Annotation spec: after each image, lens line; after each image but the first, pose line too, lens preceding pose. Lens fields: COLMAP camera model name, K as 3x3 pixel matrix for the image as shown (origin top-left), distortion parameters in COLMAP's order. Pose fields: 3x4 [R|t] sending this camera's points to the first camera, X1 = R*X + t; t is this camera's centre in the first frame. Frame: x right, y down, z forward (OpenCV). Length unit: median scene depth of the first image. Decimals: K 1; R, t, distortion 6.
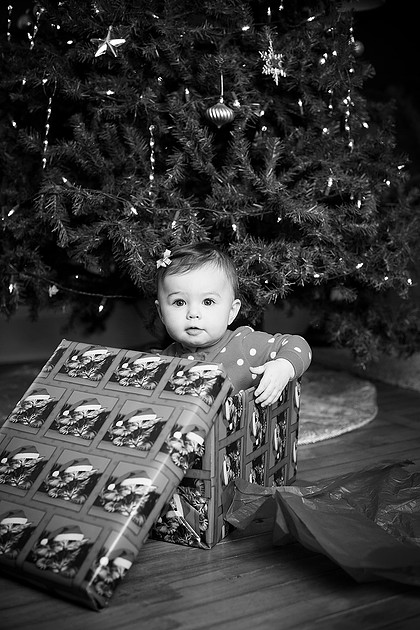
lens RADIAL K [[1040.4, 0, 210.0], [0, 1040.4, 315.0], [0, 0, 1]] dist [-0.136497, 0.024645]
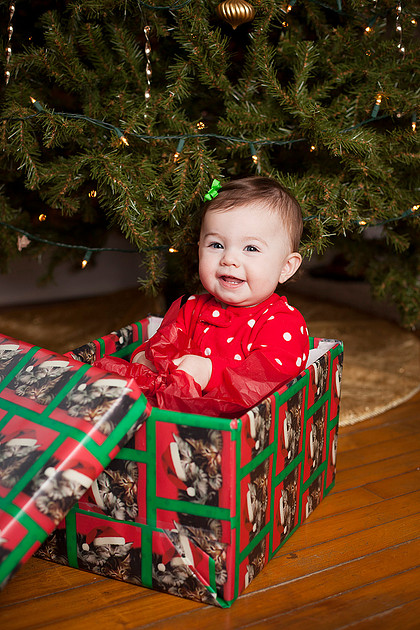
lens RADIAL K [[1040.4, 0, 210.0], [0, 1040.4, 315.0], [0, 0, 1]] dist [-0.136497, 0.024645]
pose [[0.999984, -0.005328, -0.002053, -0.009119], [0.005519, 0.994104, 0.108290, -0.052948], [0.001464, -0.108300, 0.994117, 0.220234]]
